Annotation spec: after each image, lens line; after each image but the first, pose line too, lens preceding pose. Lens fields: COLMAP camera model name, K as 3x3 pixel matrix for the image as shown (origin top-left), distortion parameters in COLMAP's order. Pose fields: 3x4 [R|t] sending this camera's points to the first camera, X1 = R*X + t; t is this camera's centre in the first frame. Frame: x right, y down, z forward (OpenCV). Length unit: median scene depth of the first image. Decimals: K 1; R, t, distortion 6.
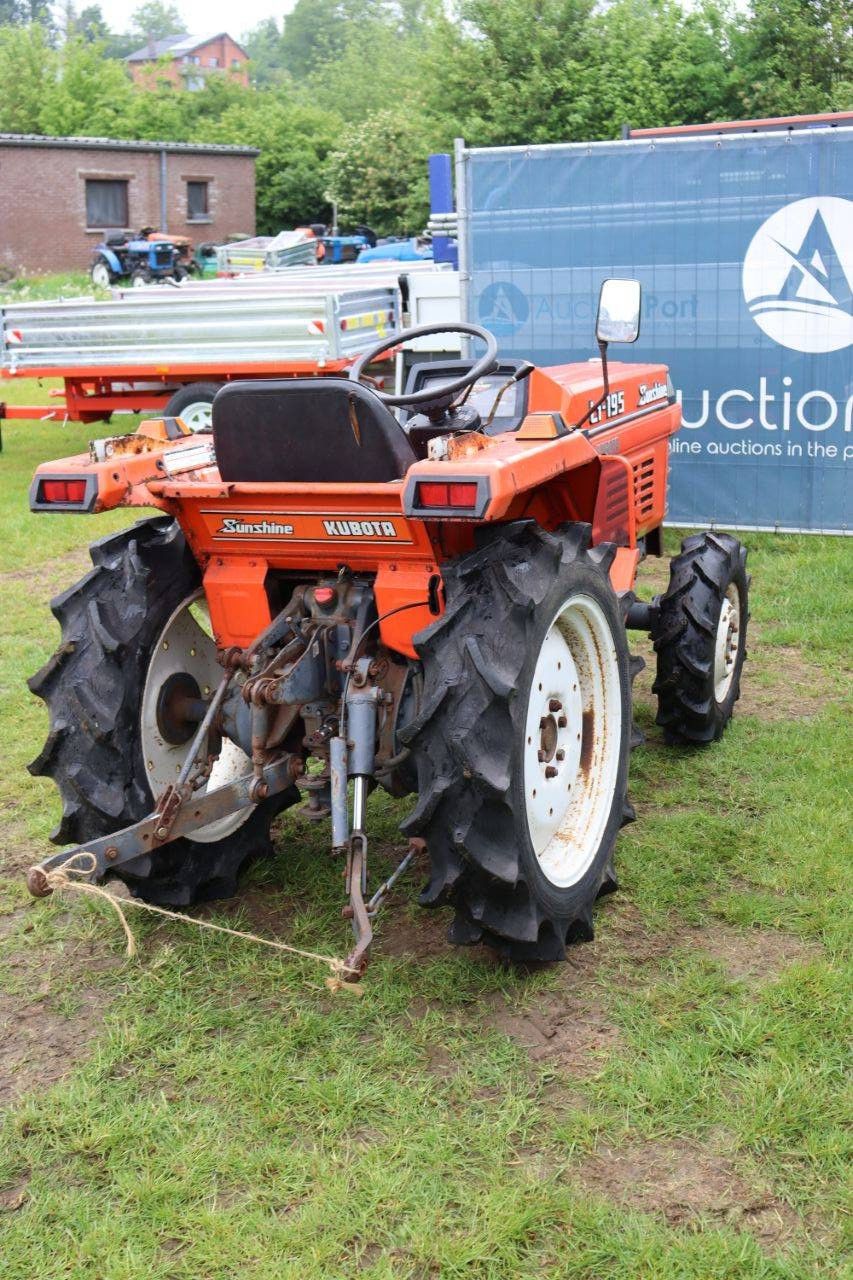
lens RADIAL K [[1689.8, 0, 426.5], [0, 1689.8, 640.0], [0, 0, 1]] dist [0.003181, 0.016643]
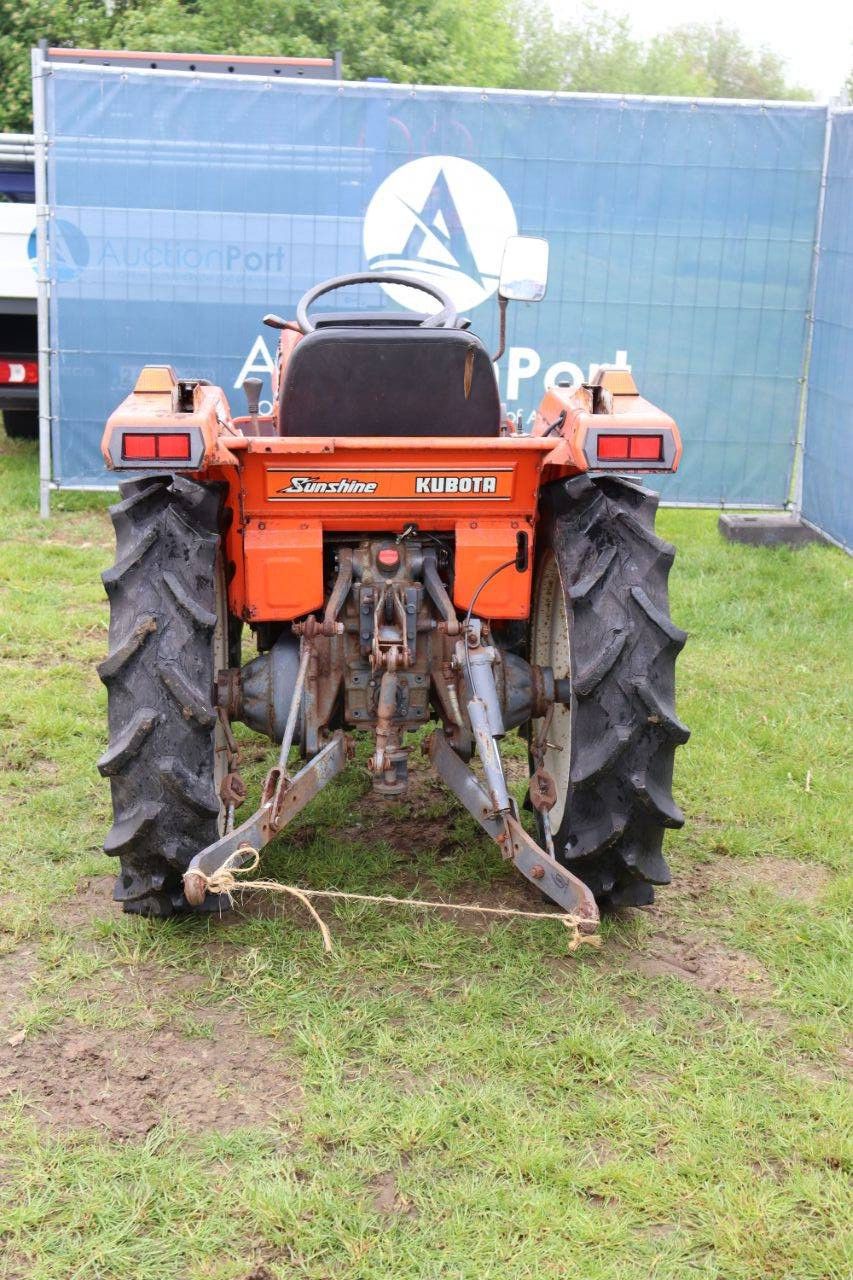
lens RADIAL K [[1984.0, 0, 426.5], [0, 1984.0, 640.0], [0, 0, 1]] dist [0.095183, 0.216745]
pose [[0.833821, -0.054103, 0.549377, -0.656010], [0.057005, 0.998304, 0.011792, 0.007967], [-0.549084, 0.021485, 0.835491, 0.058985]]
